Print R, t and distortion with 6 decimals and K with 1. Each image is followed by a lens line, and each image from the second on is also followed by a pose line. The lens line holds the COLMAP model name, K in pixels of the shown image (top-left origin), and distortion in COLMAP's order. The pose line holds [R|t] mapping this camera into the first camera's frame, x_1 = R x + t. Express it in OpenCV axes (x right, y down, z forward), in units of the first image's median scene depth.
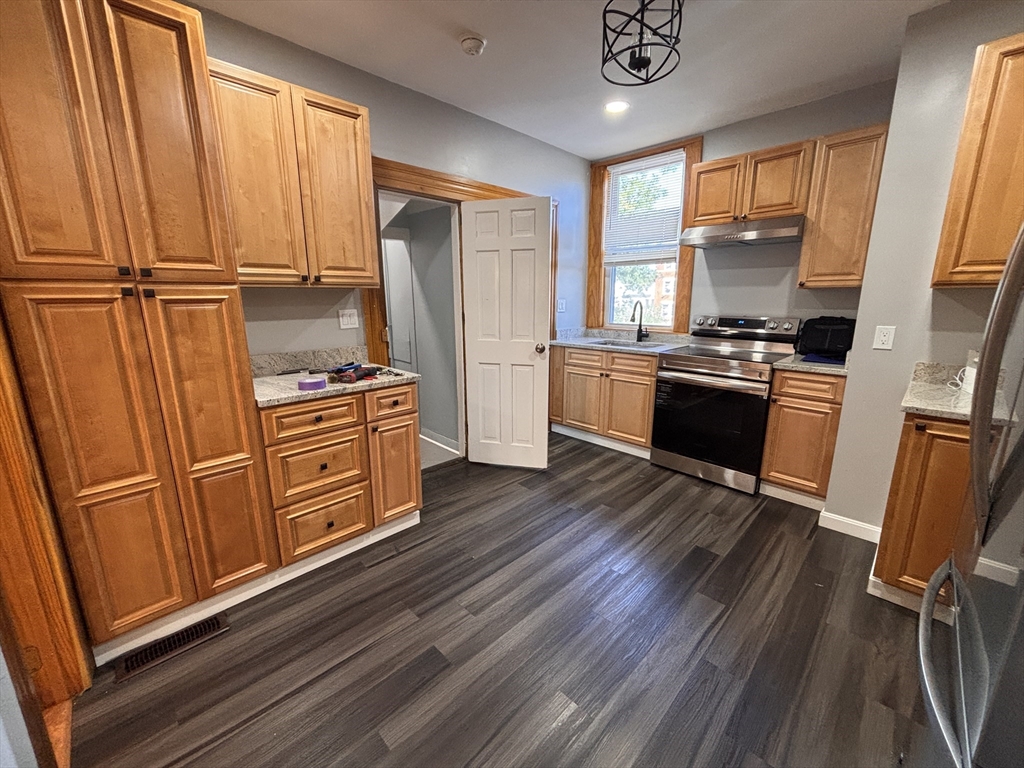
lens RADIAL K [[410.2, 0, 509.4], [0, 410.2, 384.9], [0, 0, 1]] dist [0.001404, -0.000027]
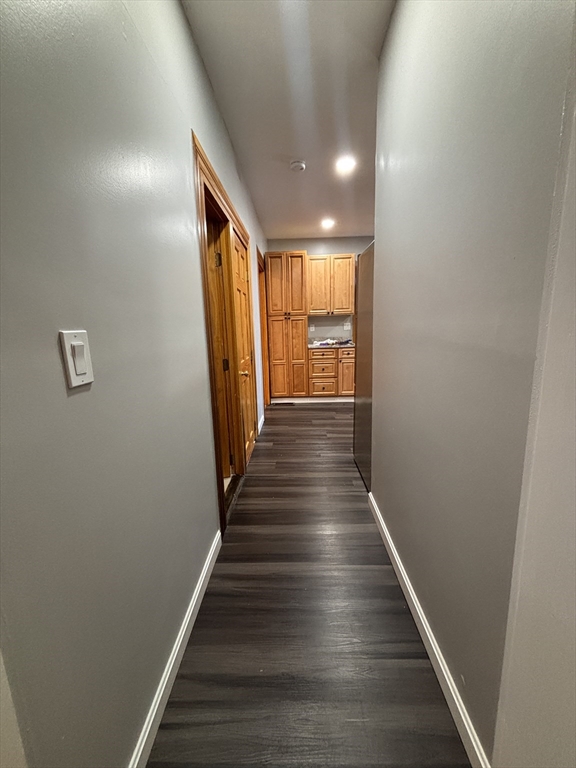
lens RADIAL K [[307.6, 0, 287.5], [0, 307.6, 381.8], [0, 0, 1]] dist [0.001404, -0.000027]
pose [[0.716480, 0.112357, -0.688501, 1.141204], [-0.123930, 0.991746, 0.032877, 0.271732], [0.686512, 0.061770, 0.724490, -1.066901]]
